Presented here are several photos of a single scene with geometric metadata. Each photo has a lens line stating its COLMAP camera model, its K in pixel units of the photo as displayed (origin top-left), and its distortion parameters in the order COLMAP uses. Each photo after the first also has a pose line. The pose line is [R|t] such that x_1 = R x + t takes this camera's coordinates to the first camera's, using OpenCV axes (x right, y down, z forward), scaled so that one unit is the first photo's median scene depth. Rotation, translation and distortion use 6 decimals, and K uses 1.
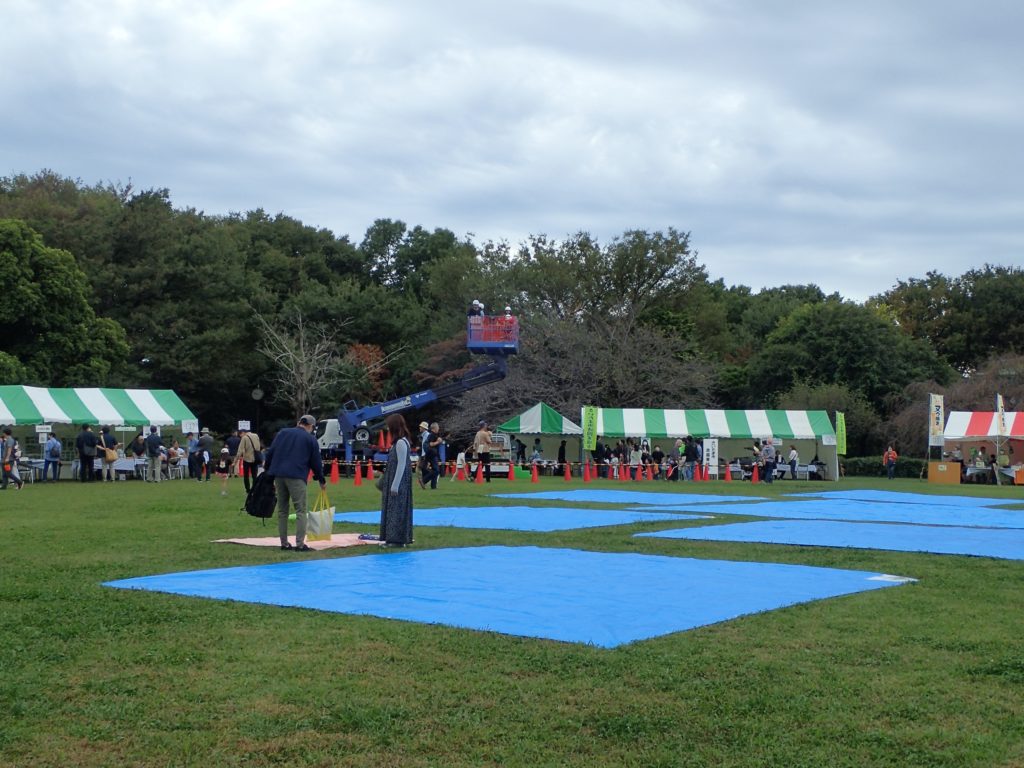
lens RADIAL K [[1284.3, 0, 512.0], [0, 1284.3, 384.0], [0, 0, 1]] dist [0.006501, 0.011216]
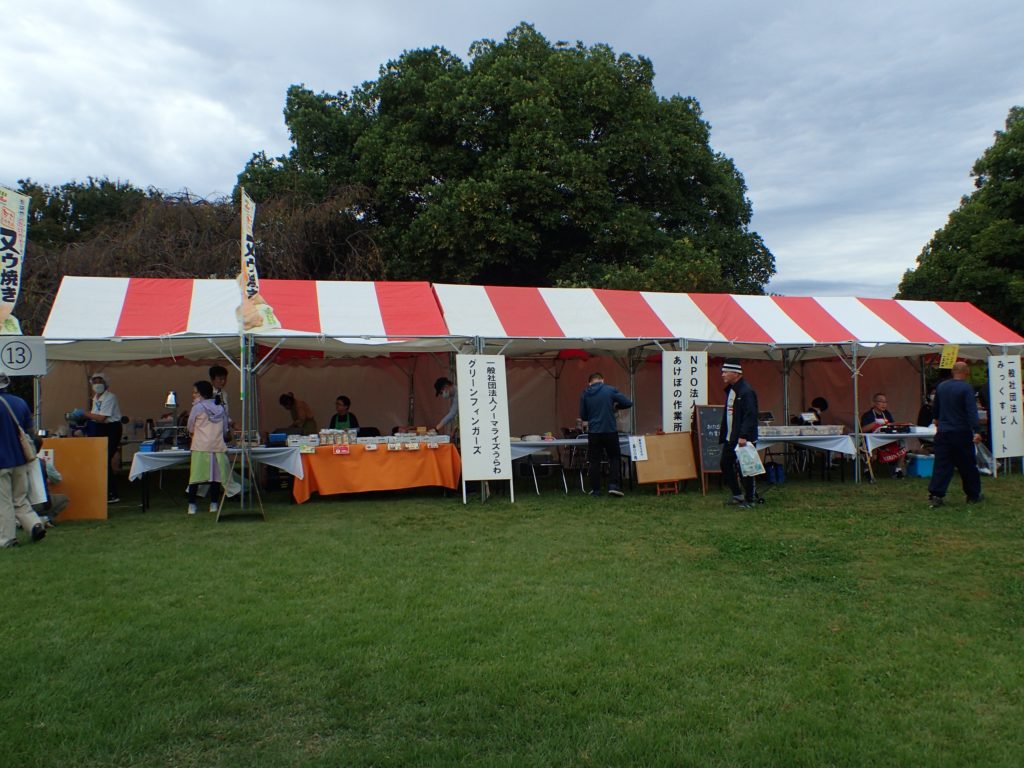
lens RADIAL K [[918.1, 0, 512.0], [0, 918.1, 384.0], [0, 0, 1]] dist [-0.052893, -0.002992]
pose [[0.693076, -0.026086, 0.720393, 0.251736], [-0.009616, 0.998922, 0.045423, 0.037798], [-0.720801, -0.038409, 0.692077, 0.752613]]
